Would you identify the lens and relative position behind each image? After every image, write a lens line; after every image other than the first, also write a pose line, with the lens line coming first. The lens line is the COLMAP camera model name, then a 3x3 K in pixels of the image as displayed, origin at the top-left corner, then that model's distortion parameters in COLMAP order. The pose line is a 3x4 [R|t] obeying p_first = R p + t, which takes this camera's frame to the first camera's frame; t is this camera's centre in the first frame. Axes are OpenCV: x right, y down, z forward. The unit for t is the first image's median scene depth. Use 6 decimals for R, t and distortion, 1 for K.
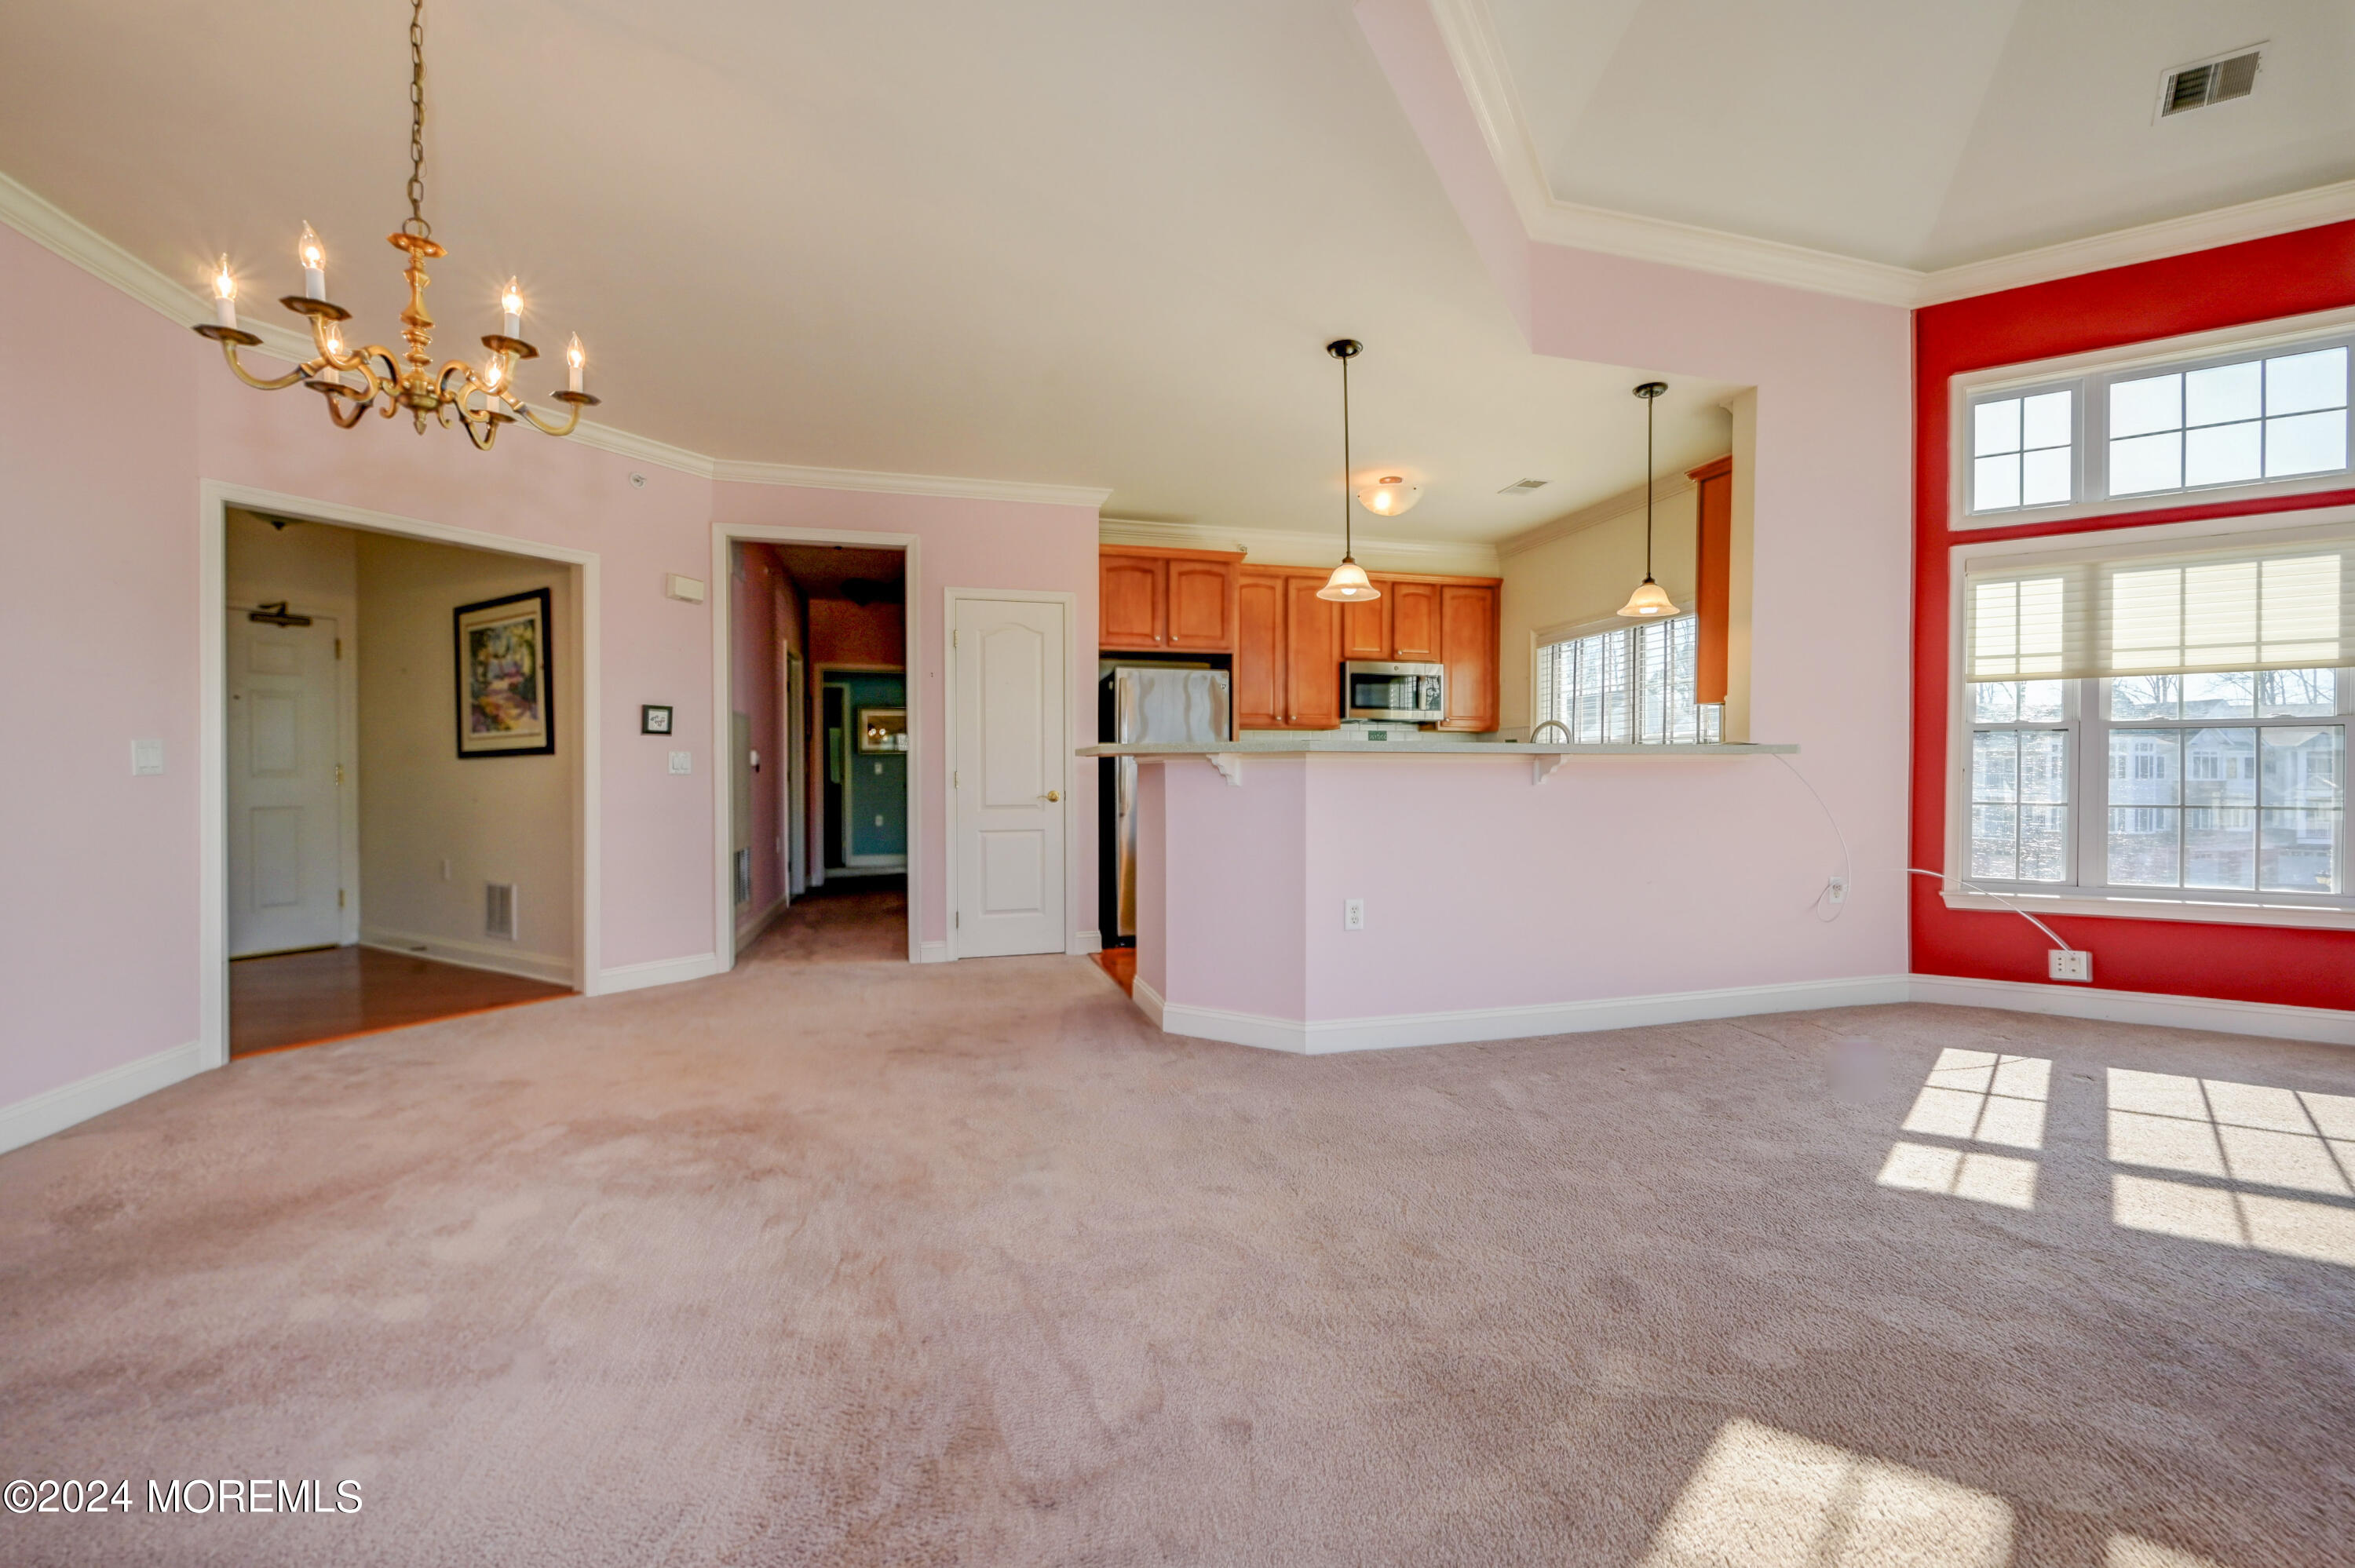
lens RADIAL K [[962.5, 0, 1233.0], [0, 962.5, 783.7], [0, 0, 1]] dist [0.012701, -0.001137]
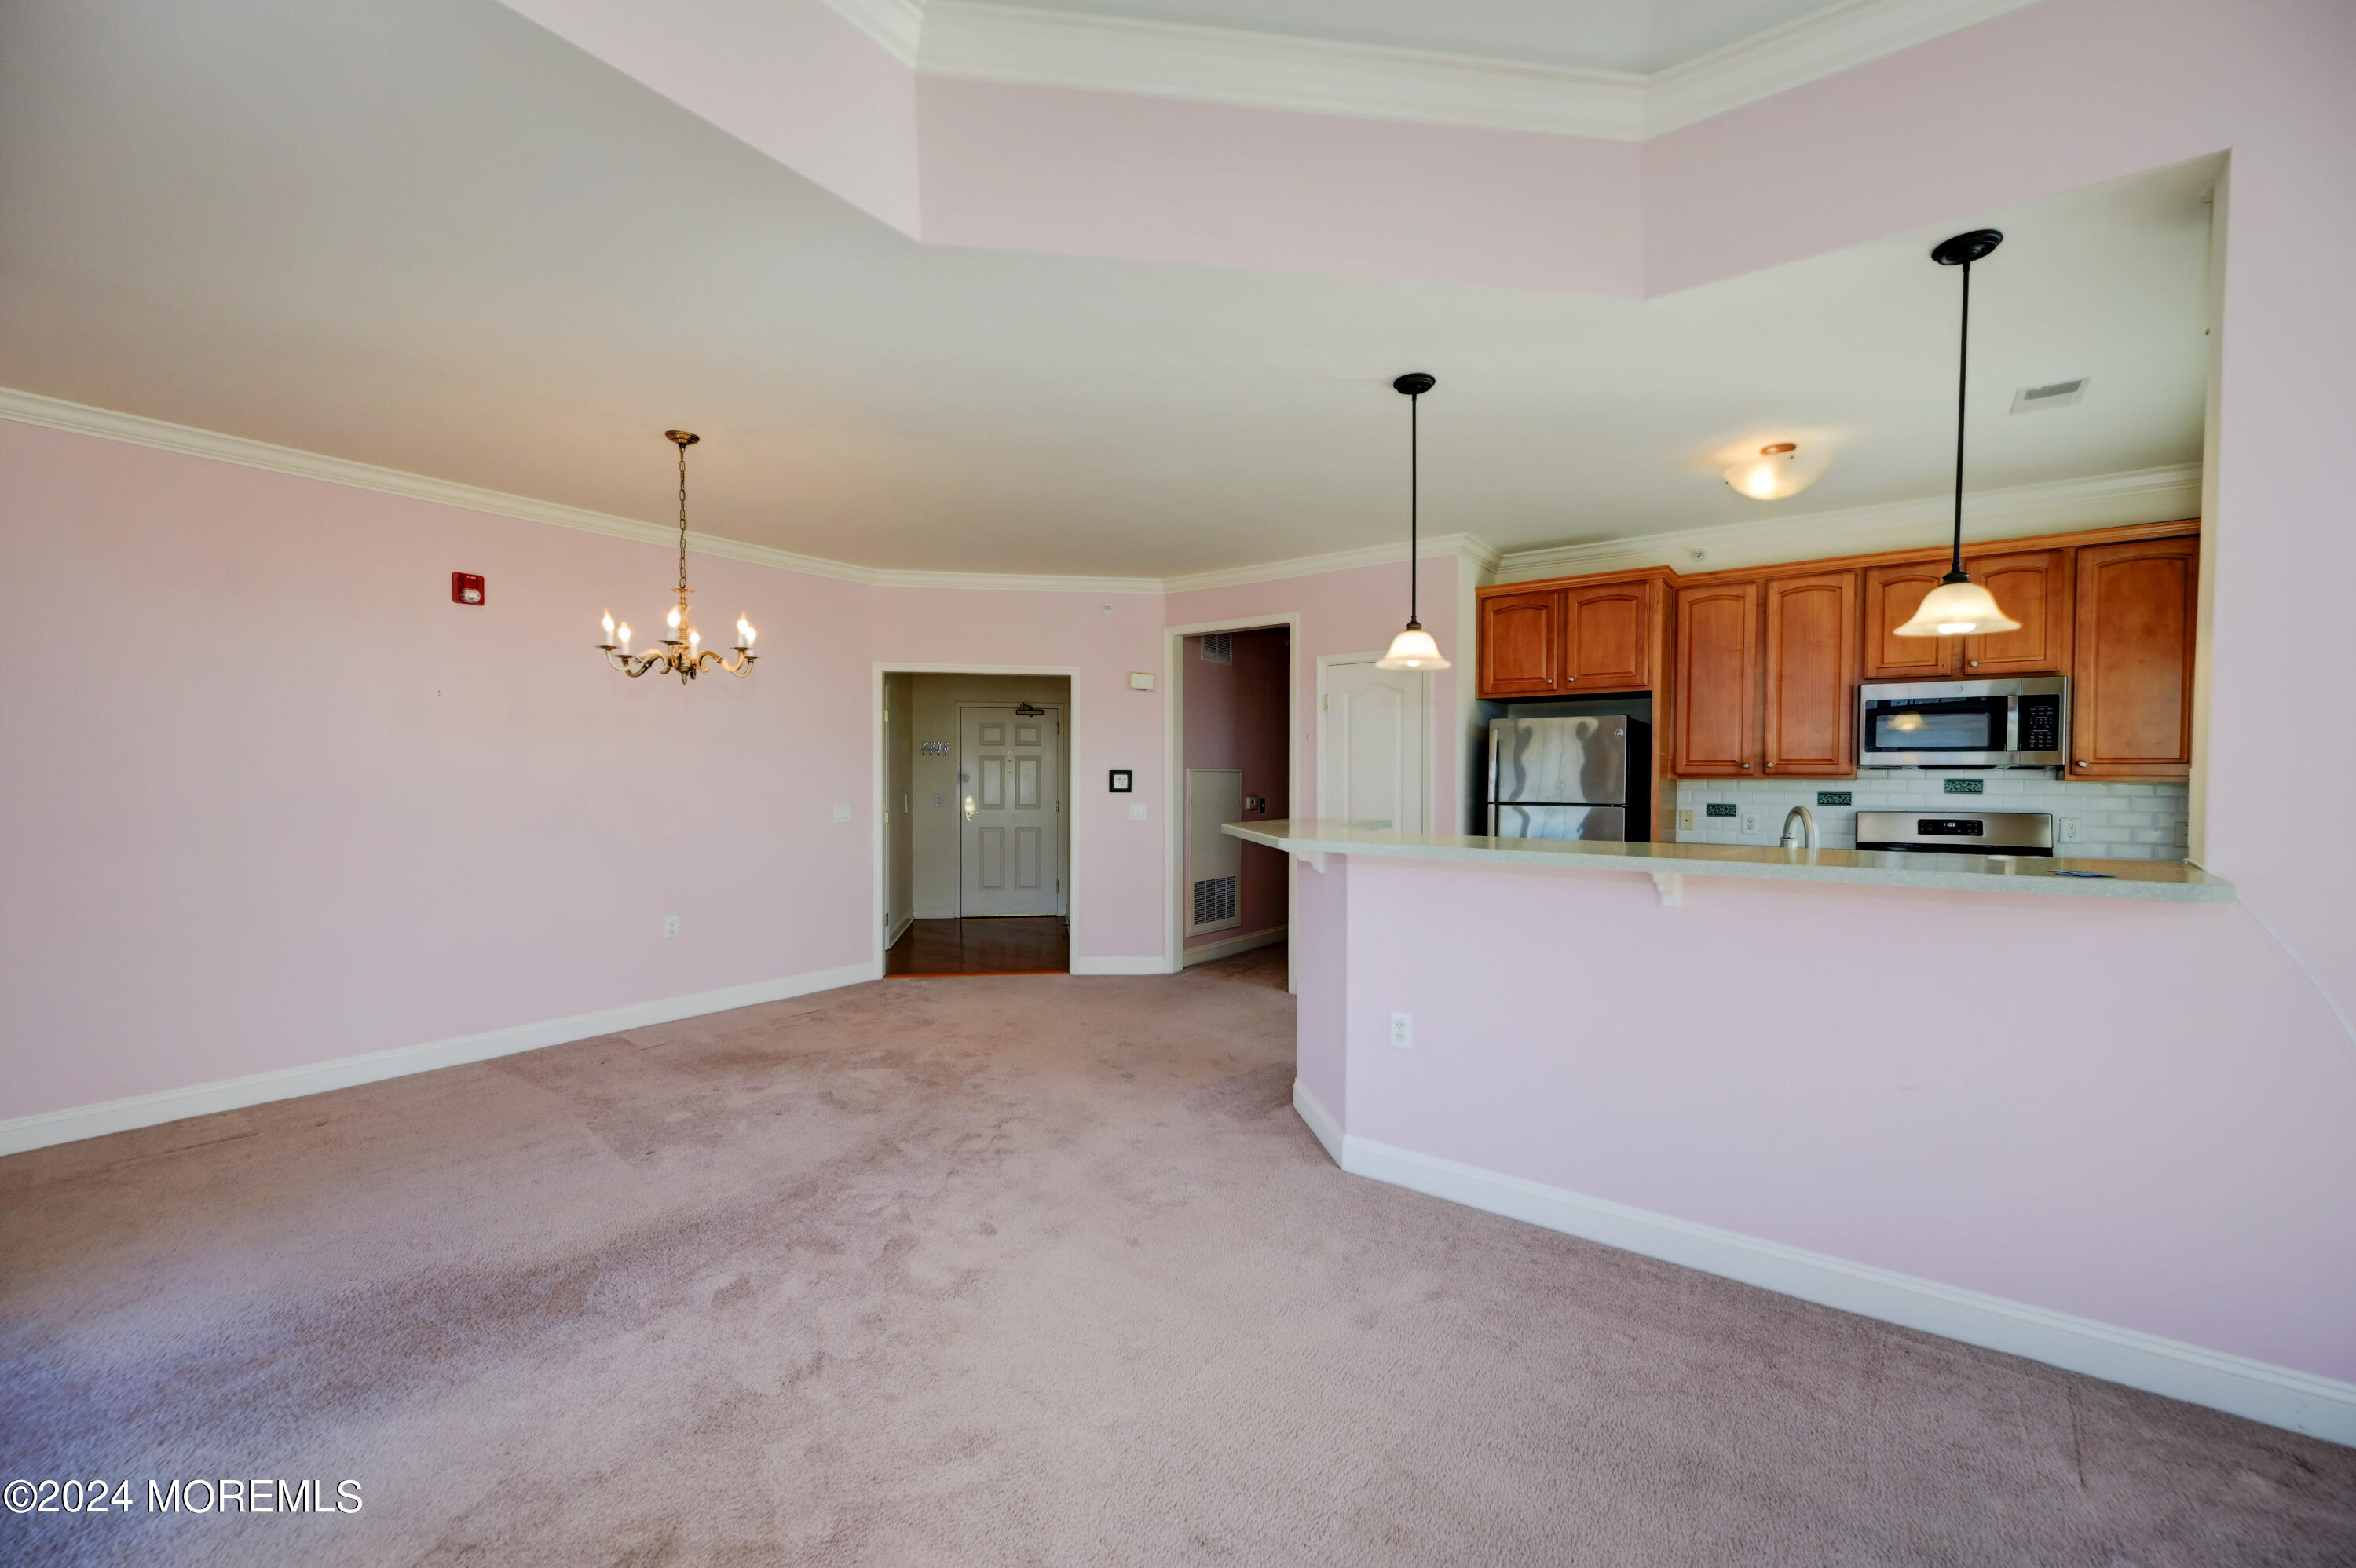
lens RADIAL K [[991.1, 0, 1231.7], [0, 991.1, 797.1], [0, 0, 1]] dist [-0.006136, 0.000107]
pose [[0.610040, 0.027457, -0.791894, 0.513694], [-0.016303, 0.999623, 0.022100, -0.065059], [0.792203, -0.000571, 0.610258, 0.229554]]
